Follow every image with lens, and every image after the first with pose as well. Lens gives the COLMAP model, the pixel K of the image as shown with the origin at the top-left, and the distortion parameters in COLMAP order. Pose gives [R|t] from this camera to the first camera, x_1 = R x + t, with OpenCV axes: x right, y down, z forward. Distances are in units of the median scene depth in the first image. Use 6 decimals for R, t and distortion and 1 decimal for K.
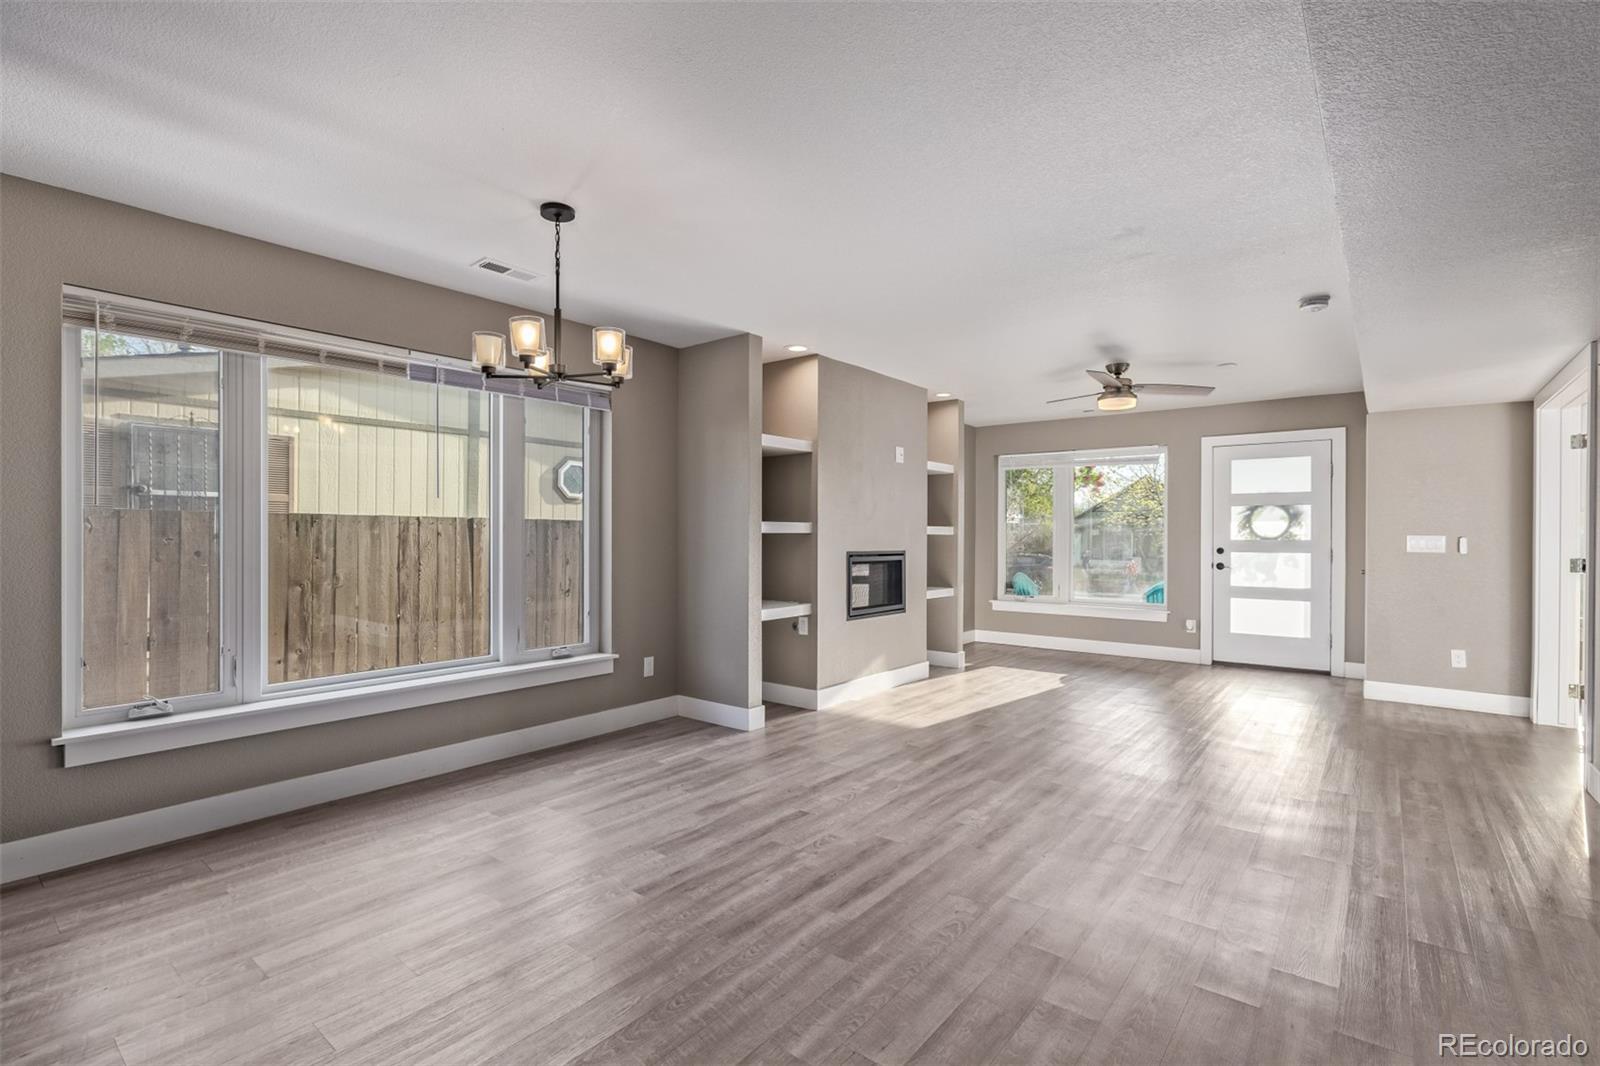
lens RADIAL K [[736.4, 0, 798.2], [0, 736.4, 535.7], [0, 0, 1]] dist [-0.011289, 0.001972]
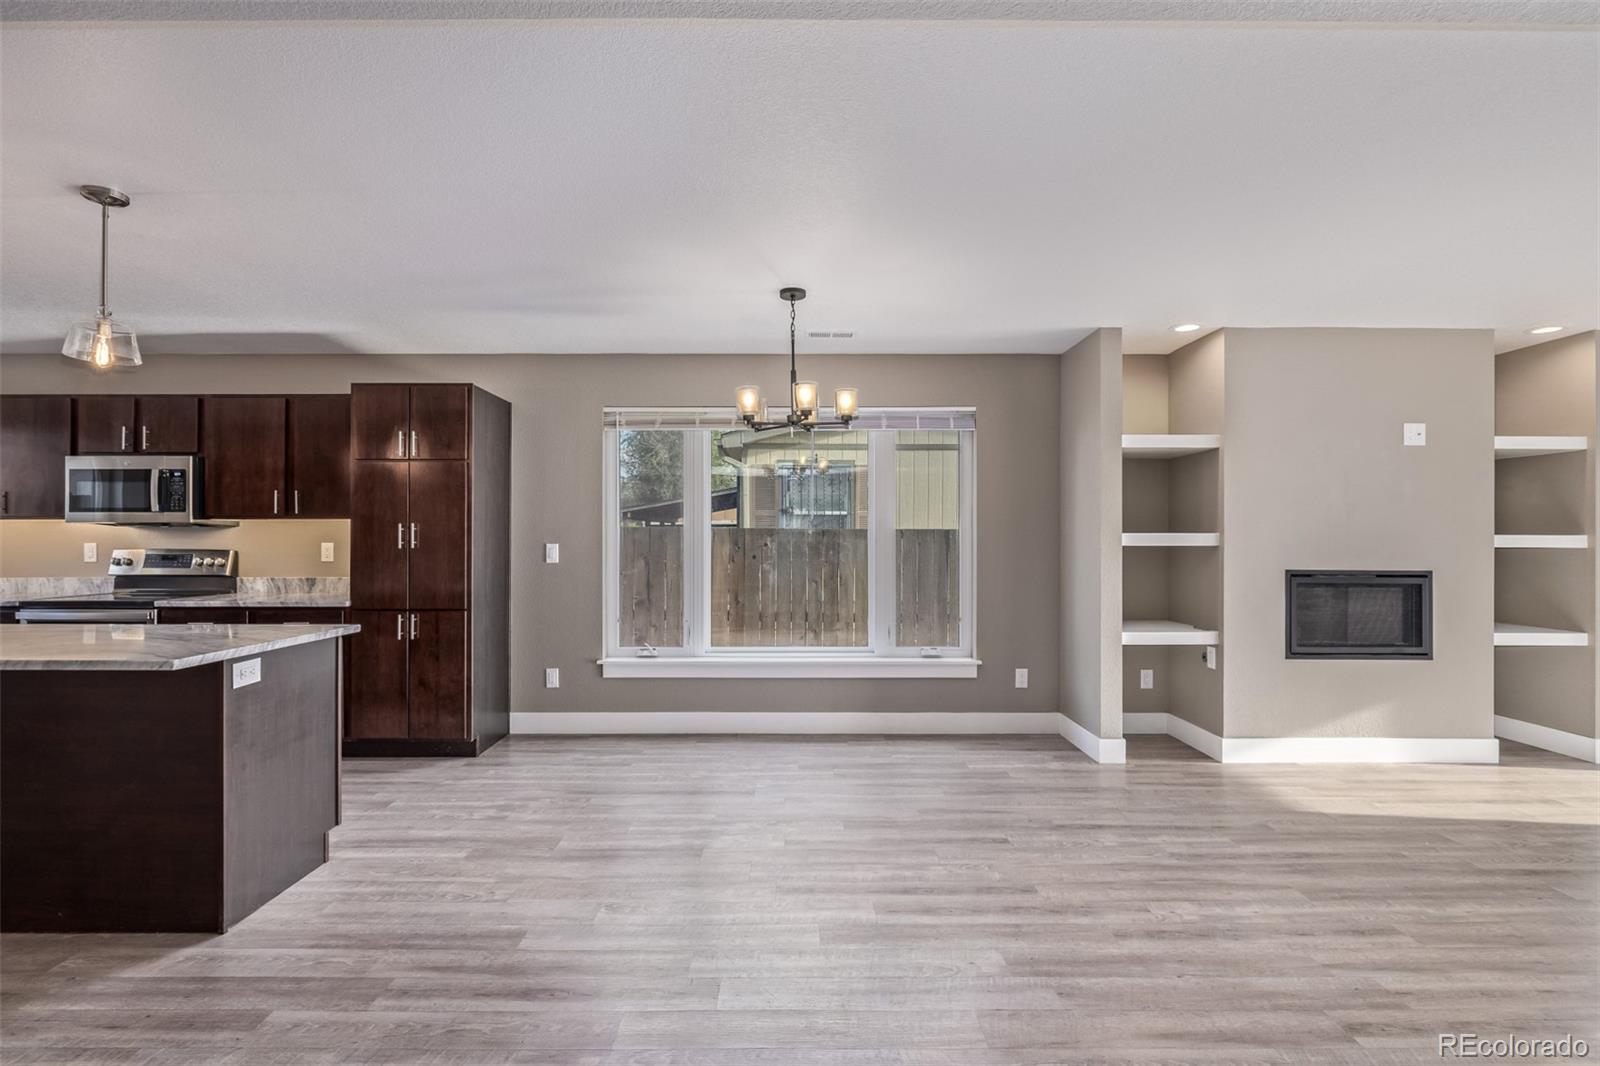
lens RADIAL K [[753.4, 0, 798.8], [0, 753.4, 535.5], [0, 0, 1]] dist [-0.008250, 0.002145]
pose [[0.628957, -0.004674, -0.777426, 0.375094], [-0.000306, 0.999980, -0.006260, -0.009403], [0.777440, 0.004175, 0.628943, 0.107216]]
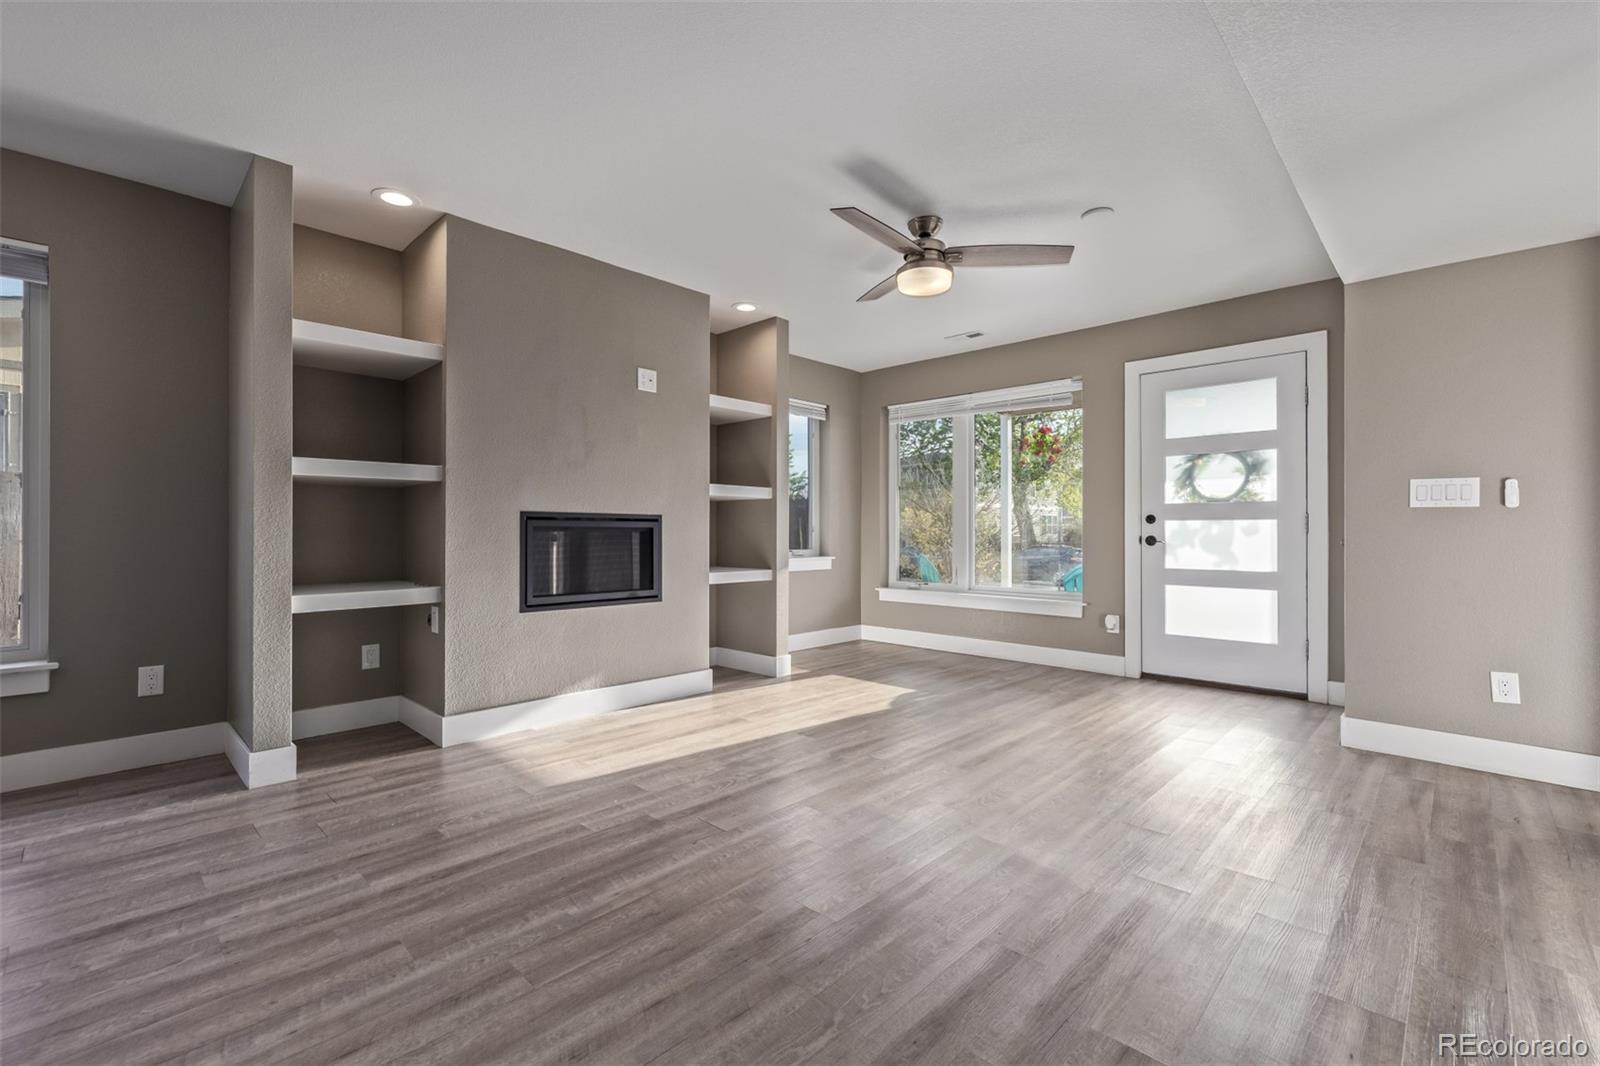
lens RADIAL K [[688.5, 0, 798.3], [0, 688.5, 528.0], [0, 0, 1]] dist [0.003092, -0.000201]
pose [[0.995696, -0.003181, -0.092627, 0.399090], [0.002826, 0.999988, -0.003957, 0.042096], [0.092639, 0.003678, 0.995693, 0.404346]]
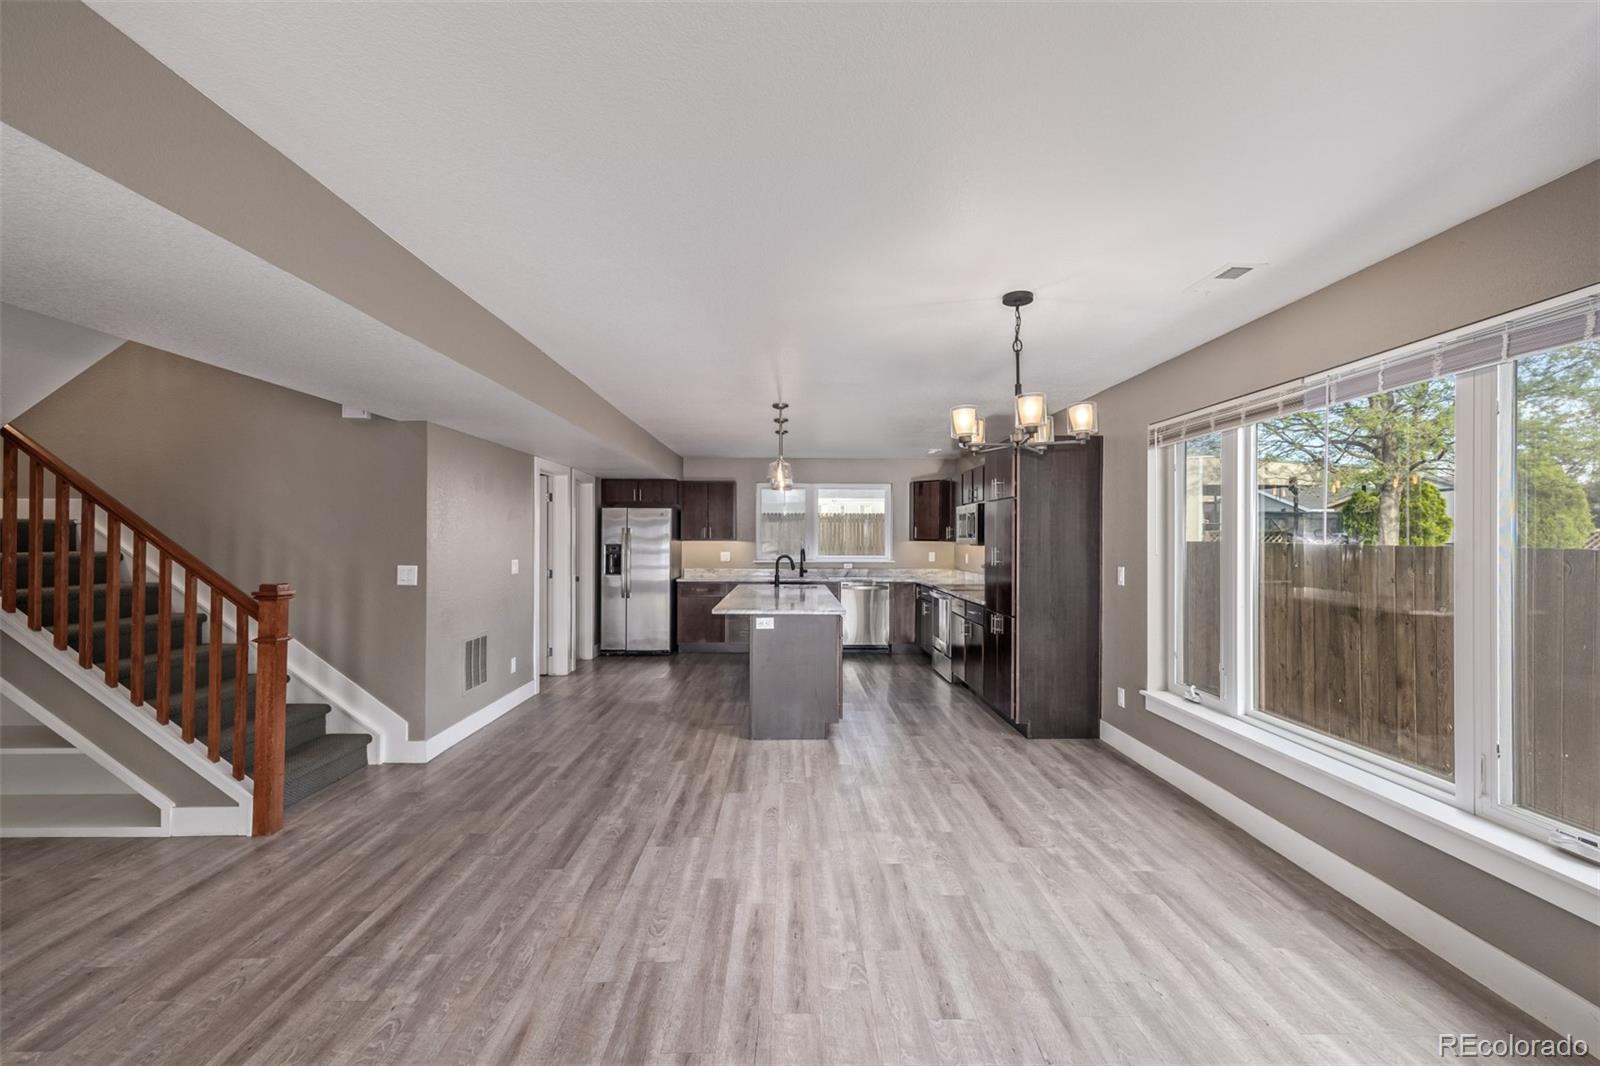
lens RADIAL K [[669.5, 0, 795.5], [0, 669.5, 536.5], [0, 0, 1]] dist [0.002346, -0.000832]
pose [[-0.772507, -0.005585, -0.634981, 0.319545], [-0.005779, 0.999982, -0.001765, -0.039816], [0.634979, 0.002306, -0.772526, 0.864477]]
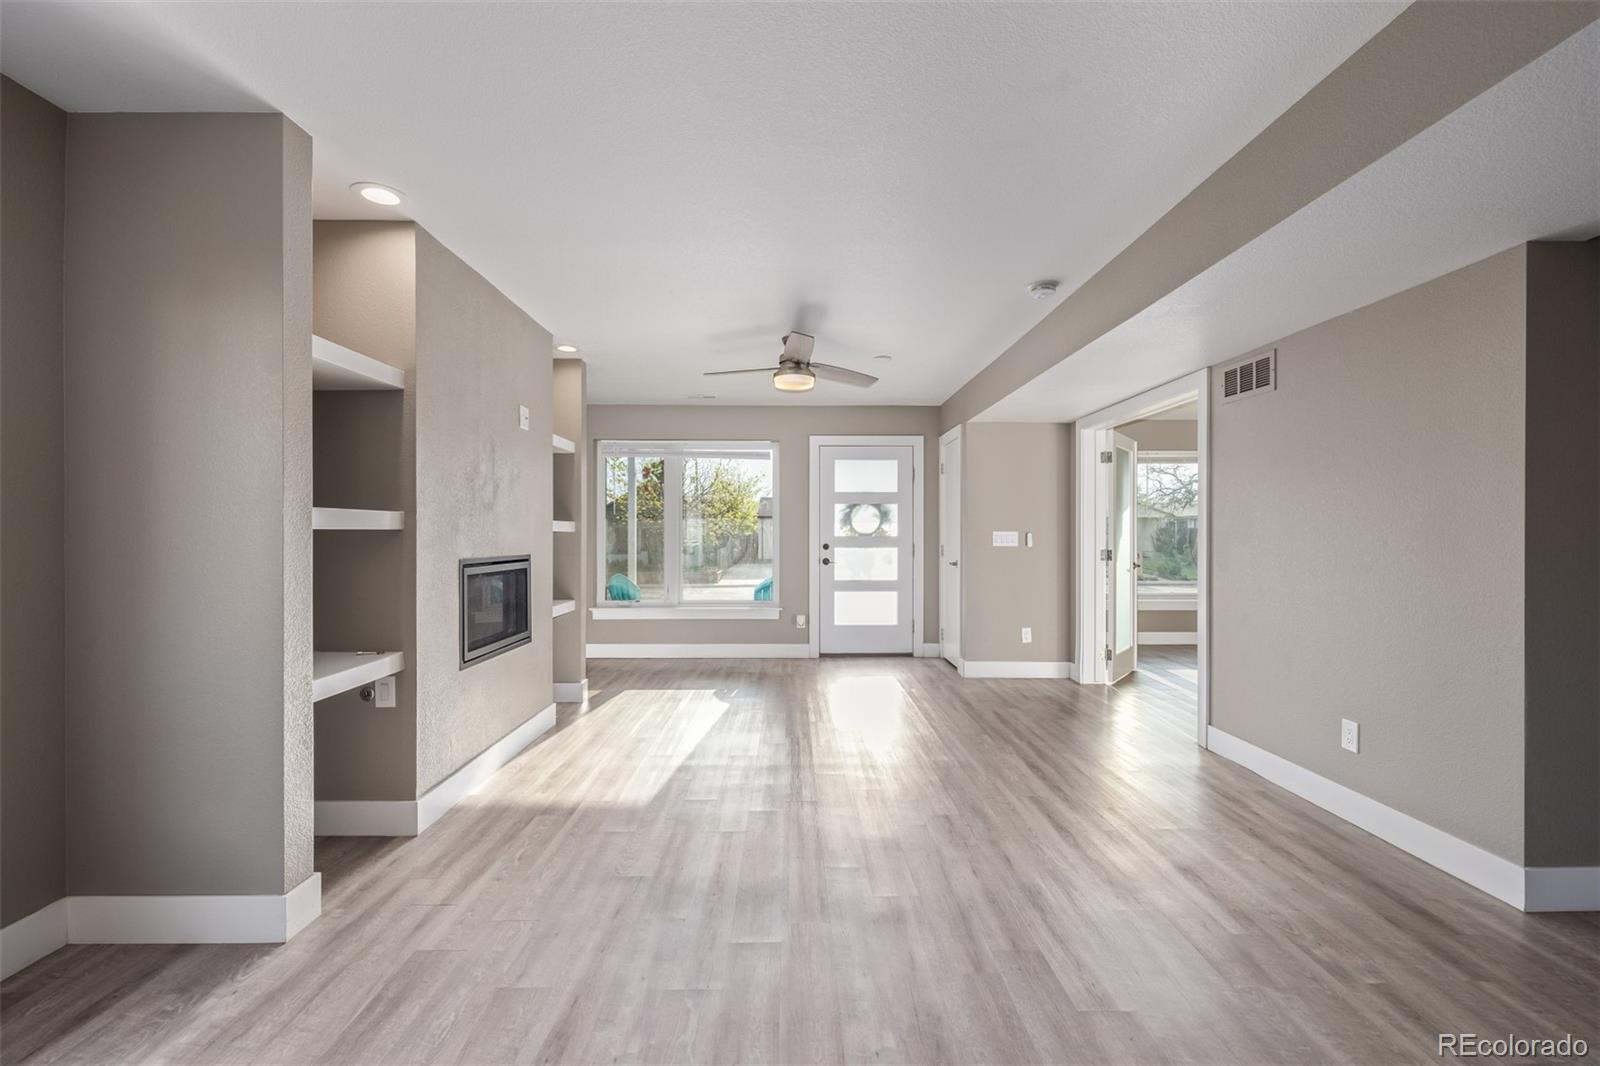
lens RADIAL K [[669.5, 0, 795.4], [0, 669.5, 531.9], [0, 0, 1]] dist [0.002346, -0.000832]
pose [[0.775700, -0.002537, 0.631097, -0.074900], [0.002830, 0.999996, 0.000542, -0.001223], [-0.631095, 0.001366, 0.775704, 0.397170]]
